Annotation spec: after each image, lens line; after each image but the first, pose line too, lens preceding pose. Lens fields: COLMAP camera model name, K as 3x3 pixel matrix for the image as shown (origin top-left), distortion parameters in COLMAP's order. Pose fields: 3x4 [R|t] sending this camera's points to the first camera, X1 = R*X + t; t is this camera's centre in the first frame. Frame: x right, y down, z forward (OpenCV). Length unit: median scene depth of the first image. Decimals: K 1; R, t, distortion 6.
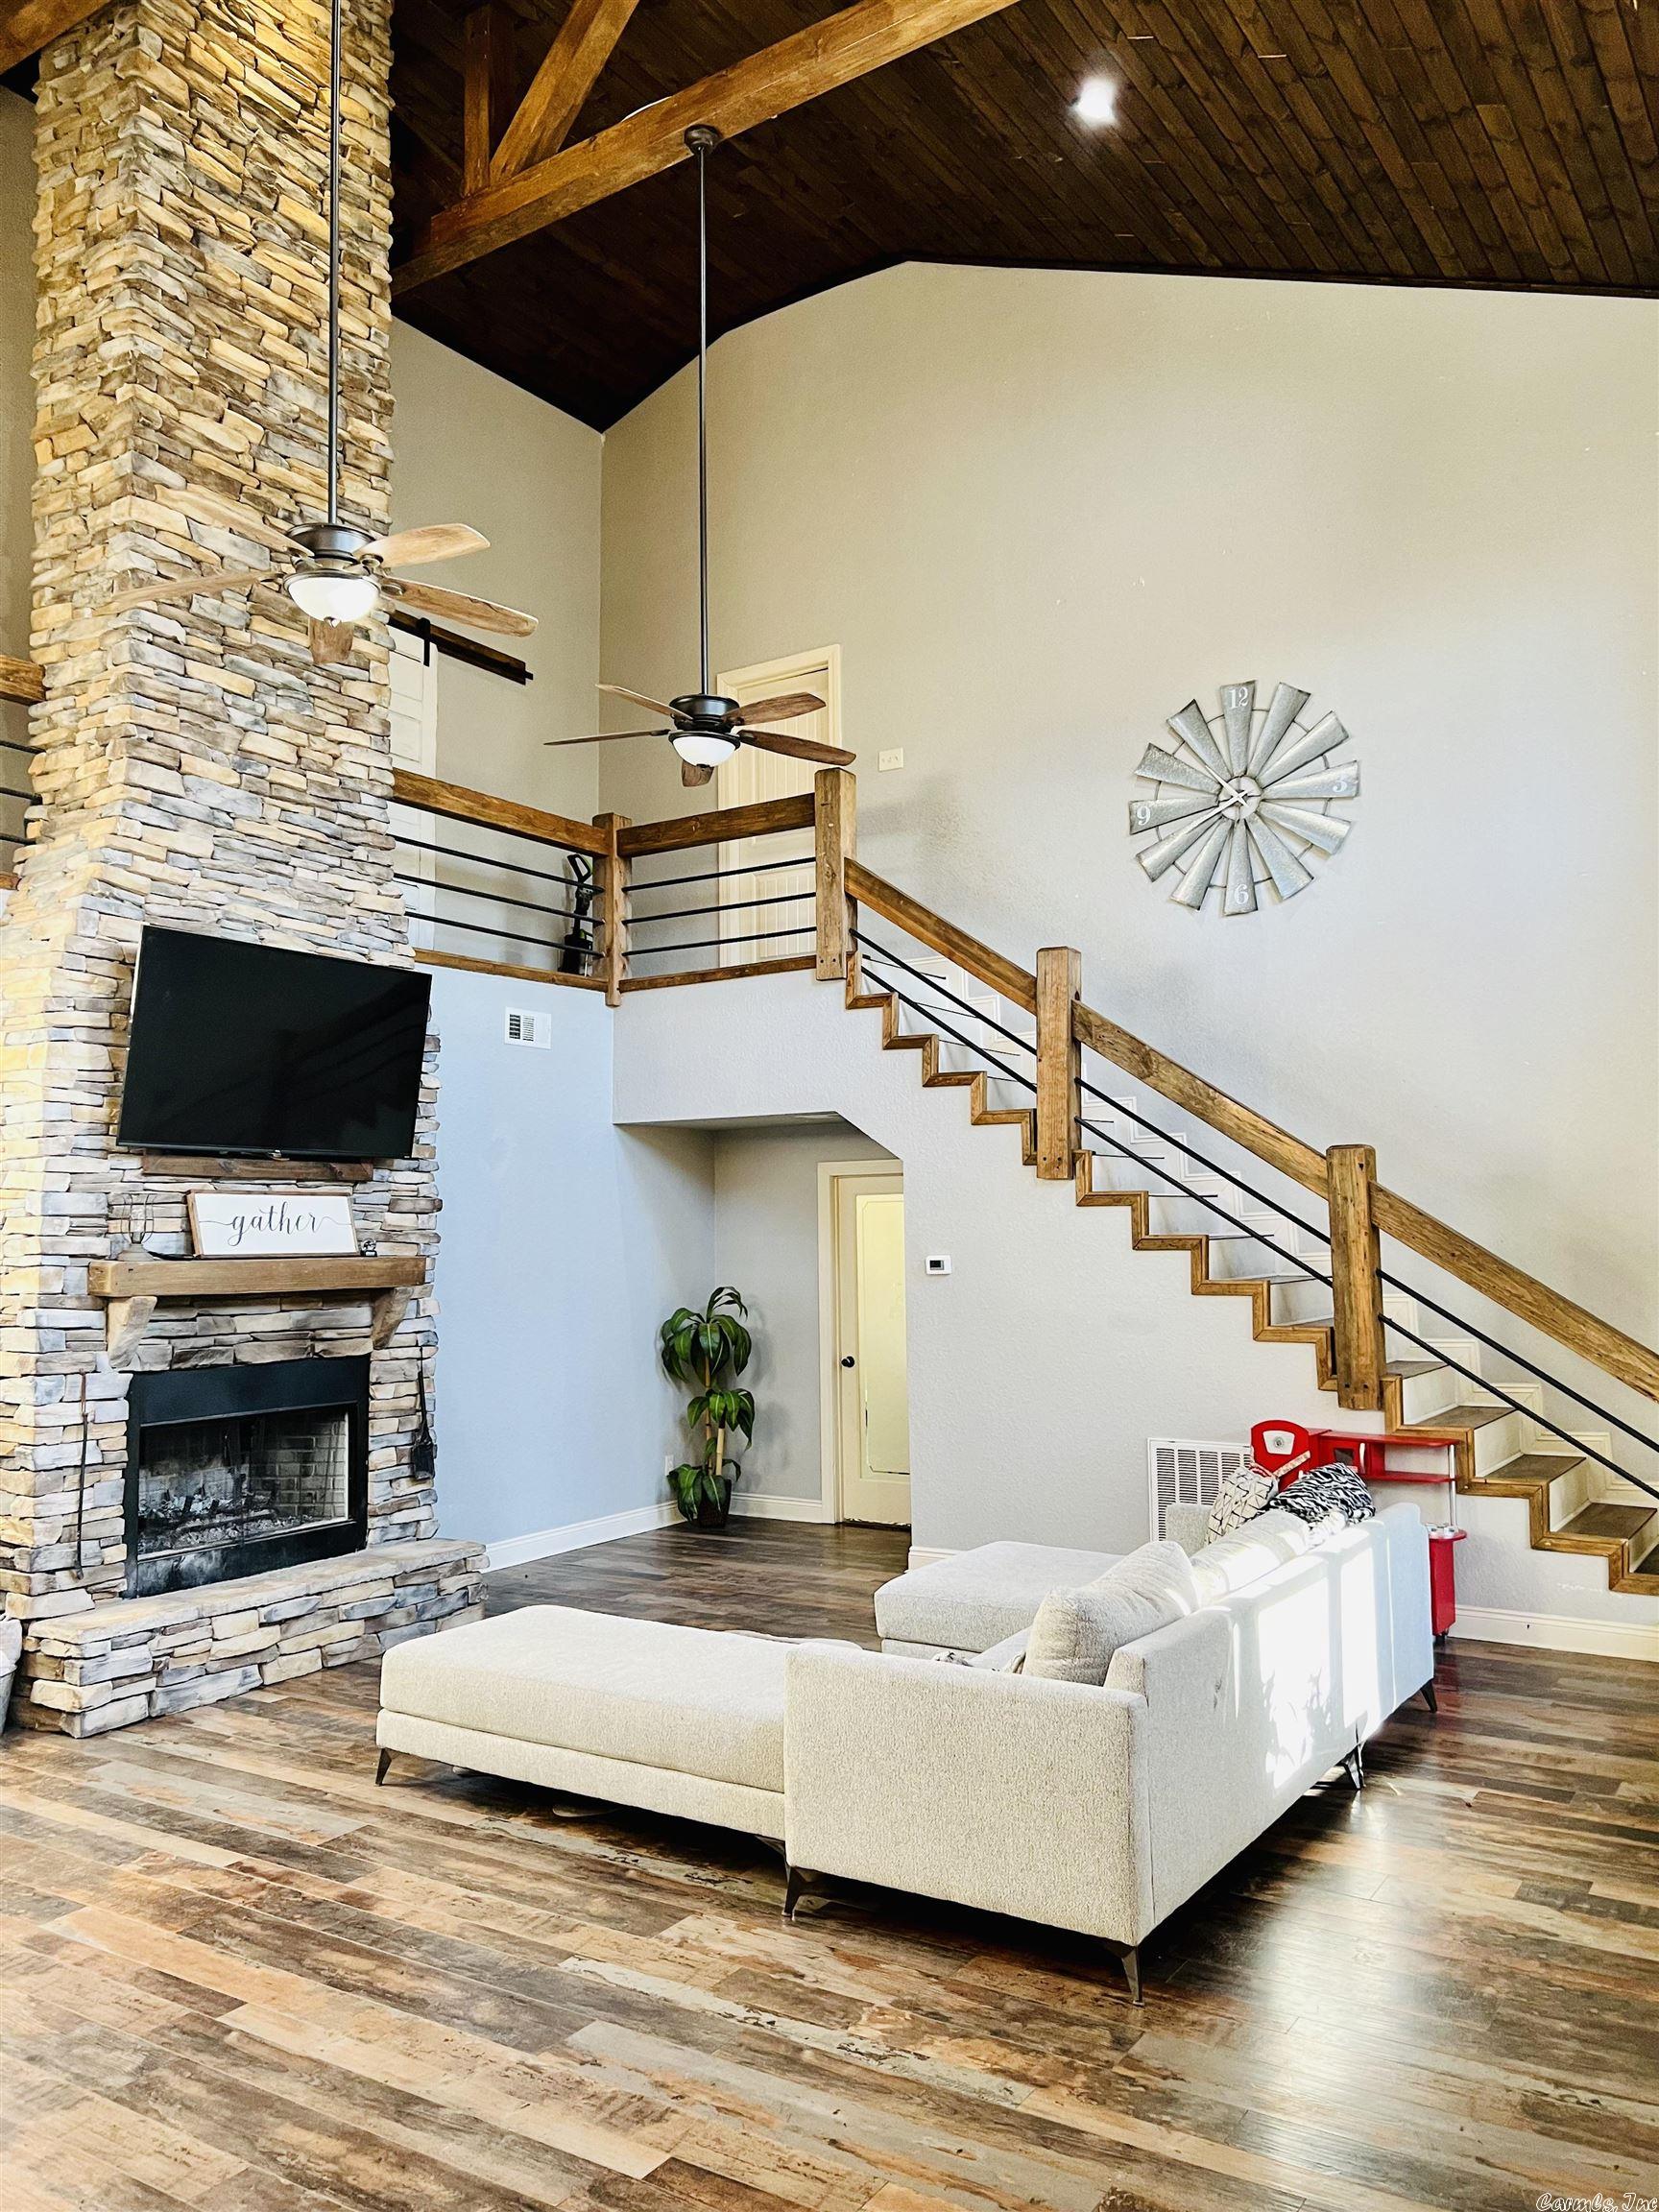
lens RADIAL K [[1658.7, 0, 829.5], [0, 1658.7, 1106.0], [0, 0, 1]] dist [0.015457, -0.006105]
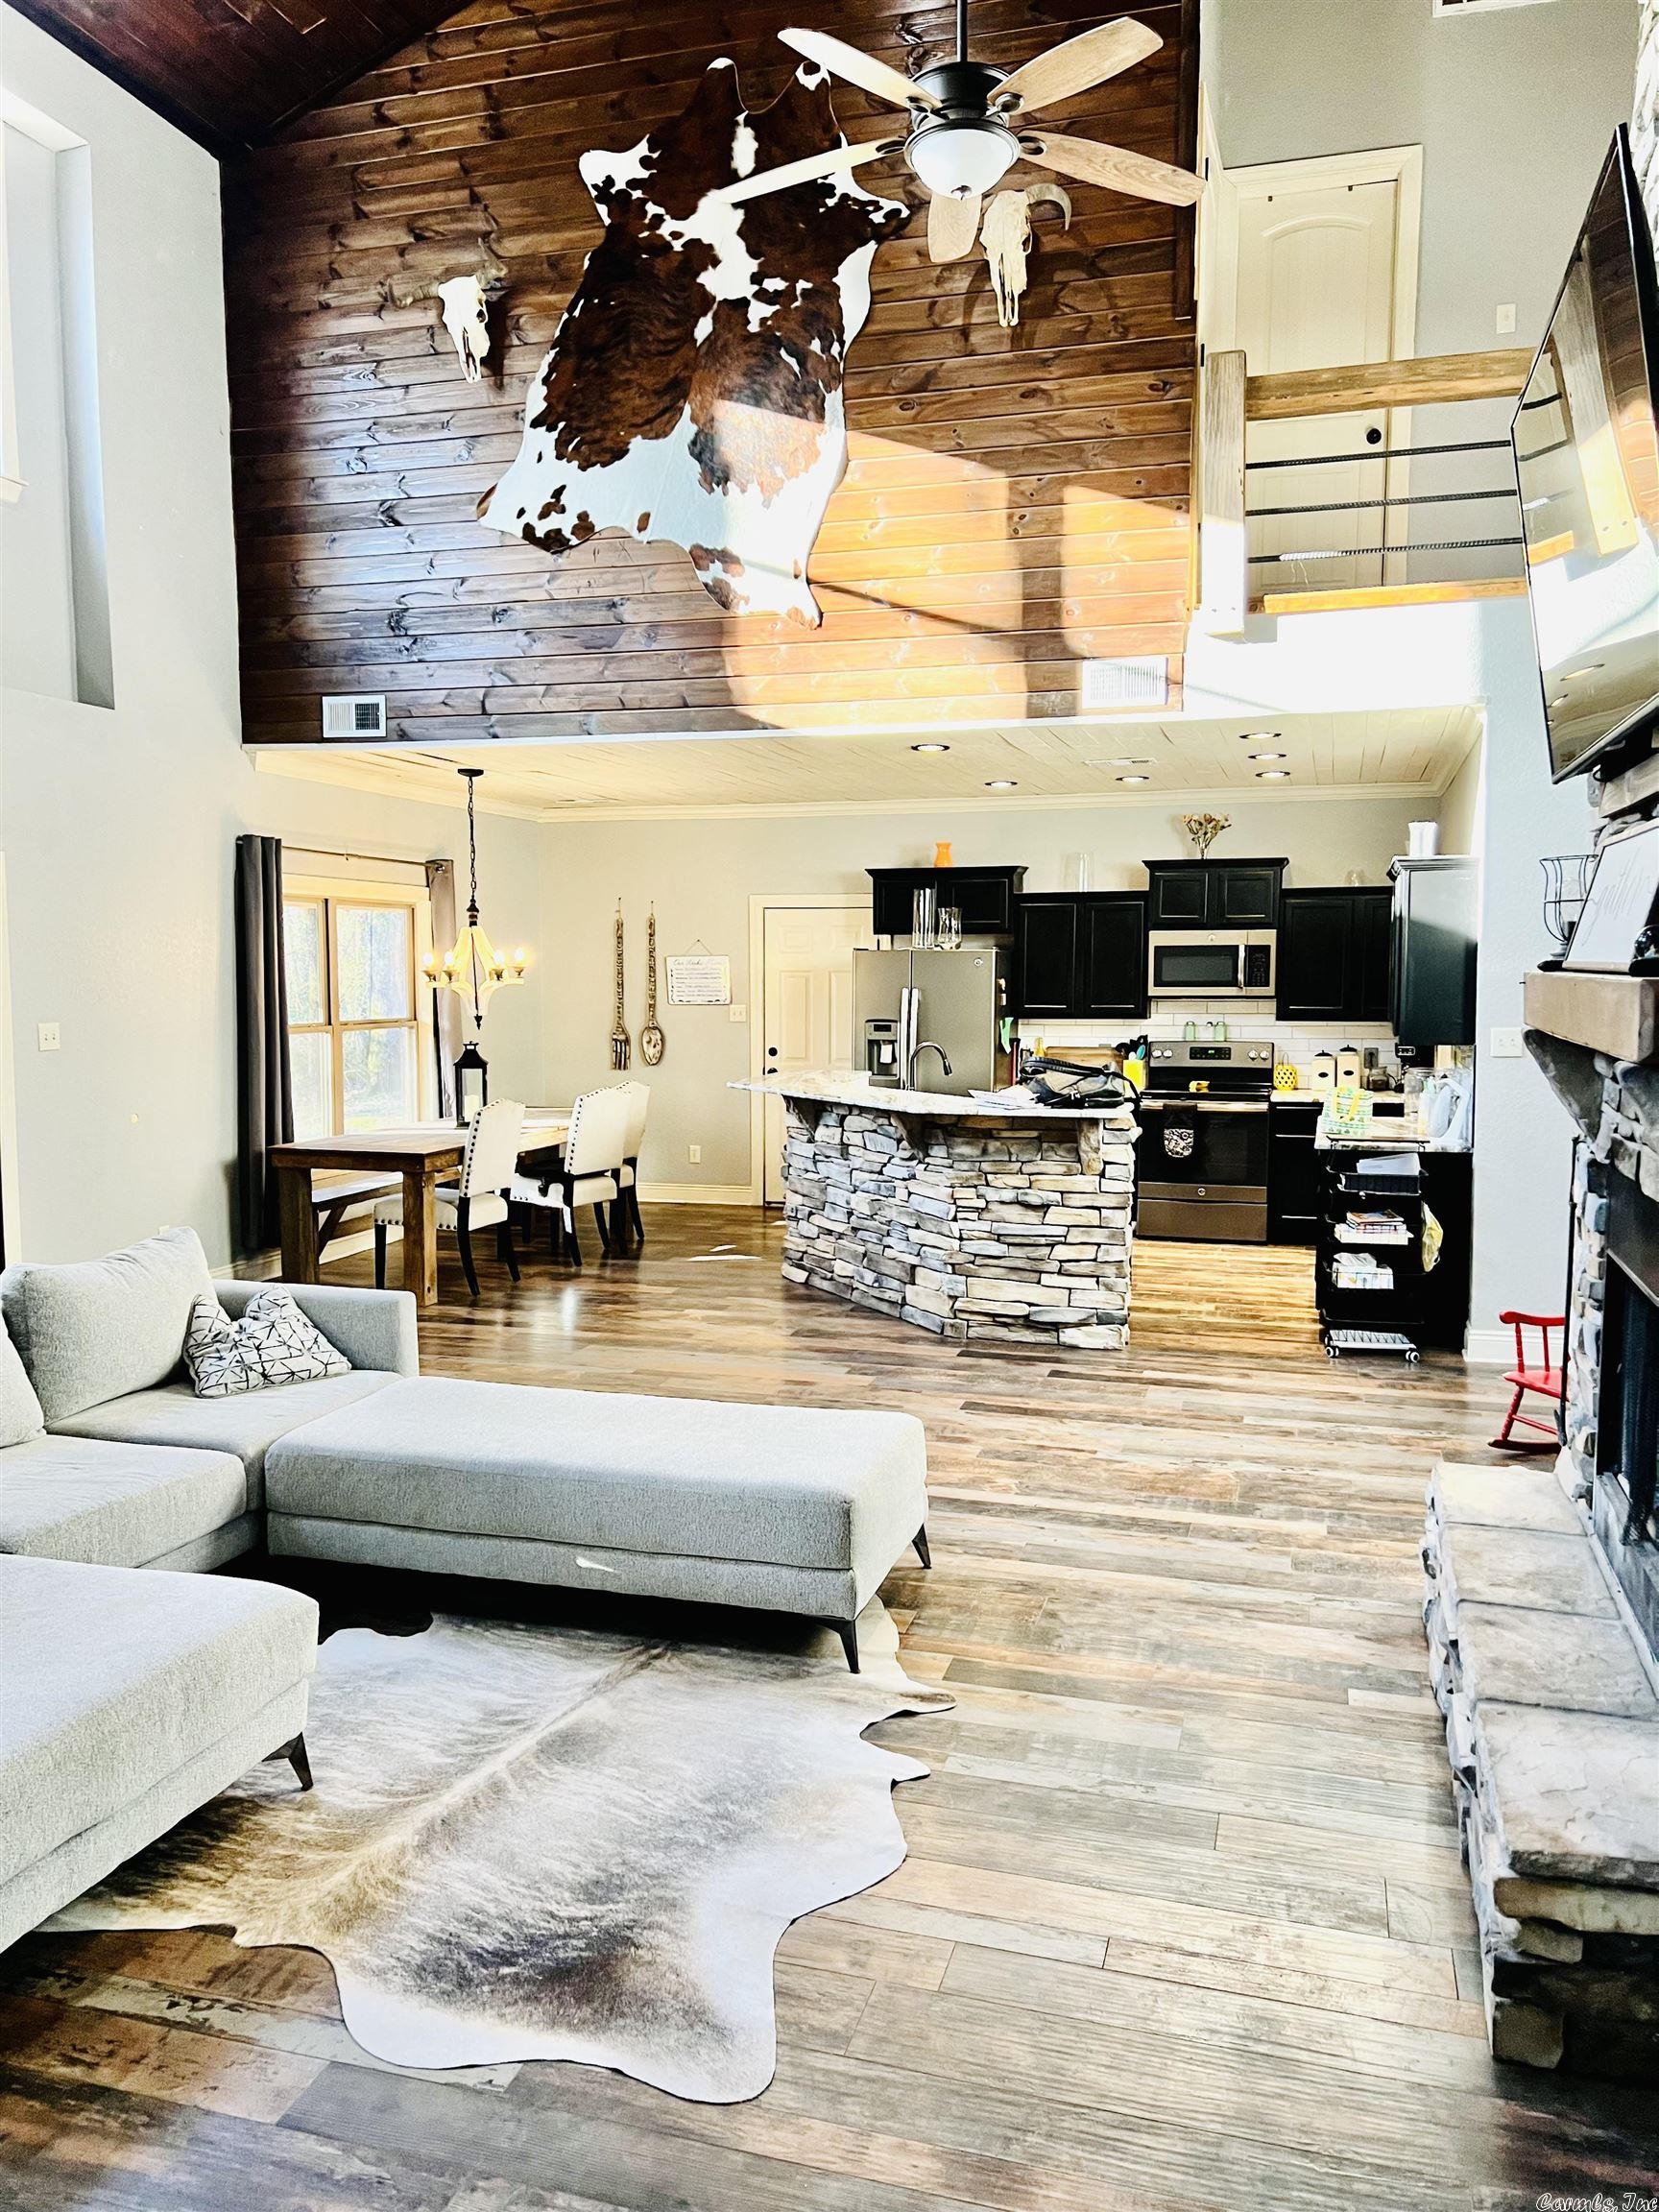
lens RADIAL K [[1658.7, 0, 829.5], [0, 1658.7, 1106.0], [0, 0, 1]] dist [0.015457, -0.006105]
pose [[-0.958689, 0.040375, -0.281577, 0.010436], [0.037640, 0.999177, 0.015119, 0.117242], [0.281955, 0.003896, -0.959420, 1.412263]]
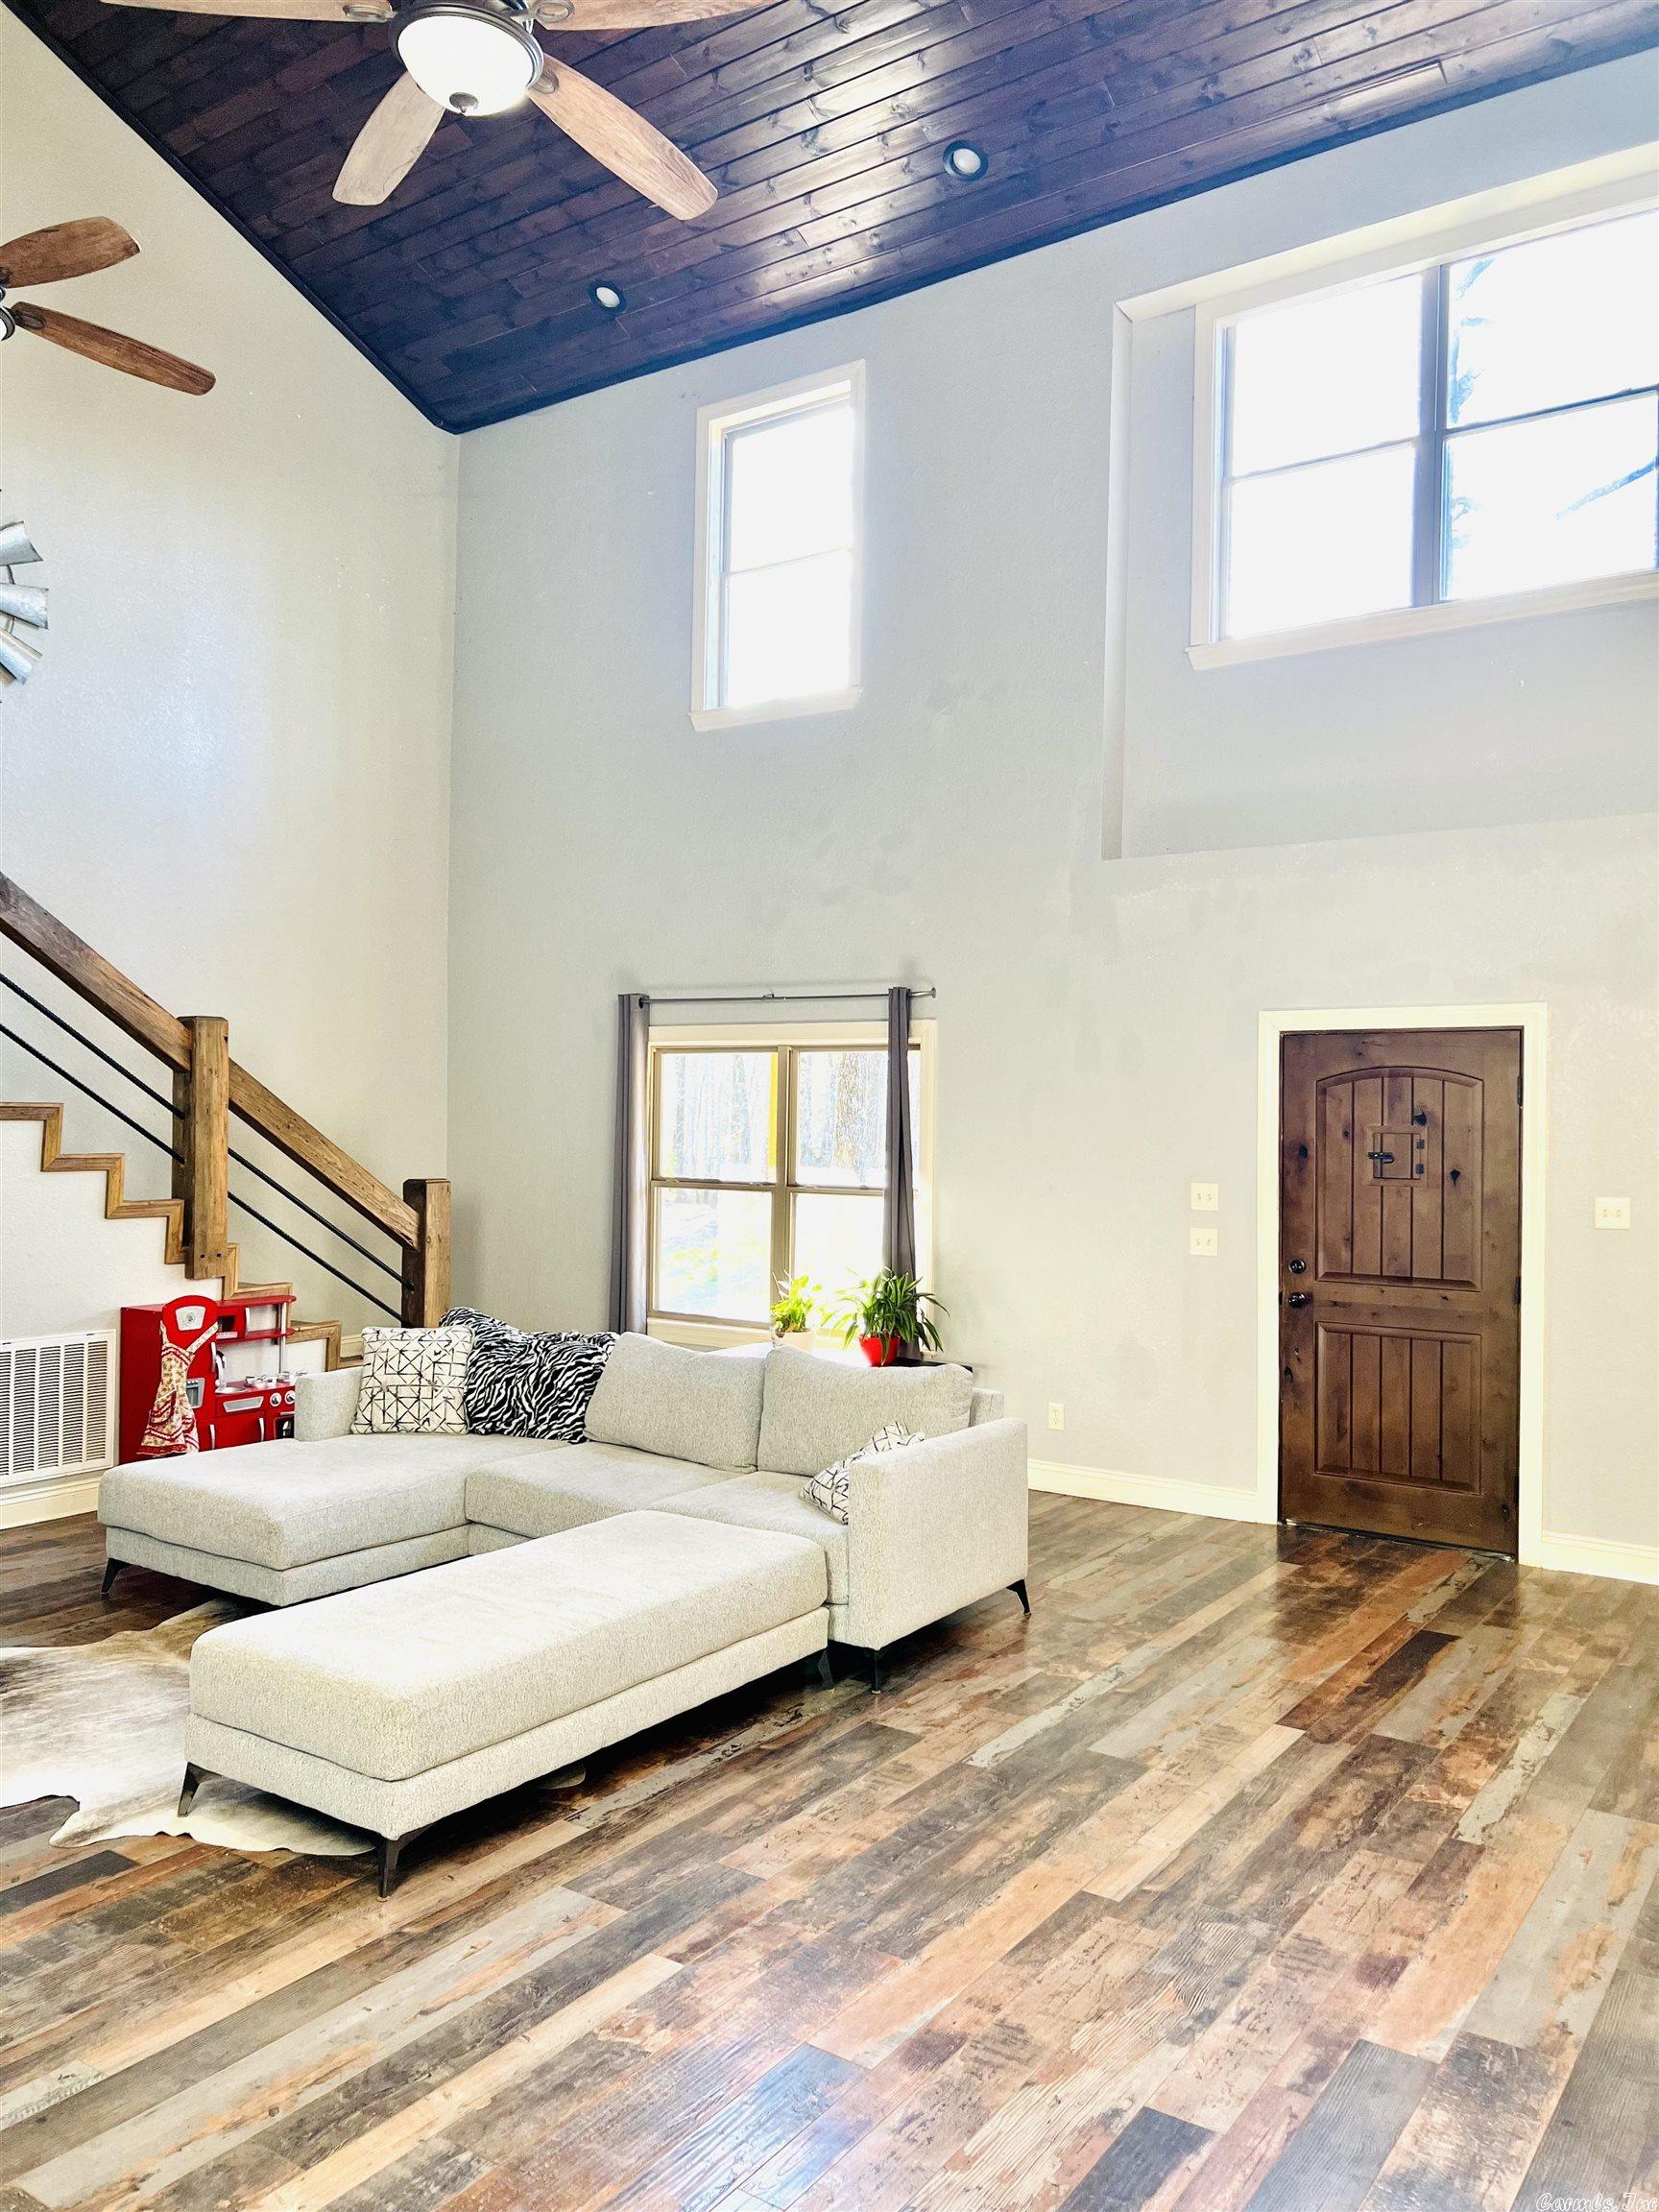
lens RADIAL K [[1658.7, 0, 829.5], [0, 1658.7, 1106.0], [0, 0, 1]] dist [0.015457, -0.006105]
pose [[0.023822, 0.020672, 0.999502, -0.733322], [-0.089987, 0.995772, -0.018450, 0.066347], [-0.995658, -0.089503, 0.025582, 0.645621]]
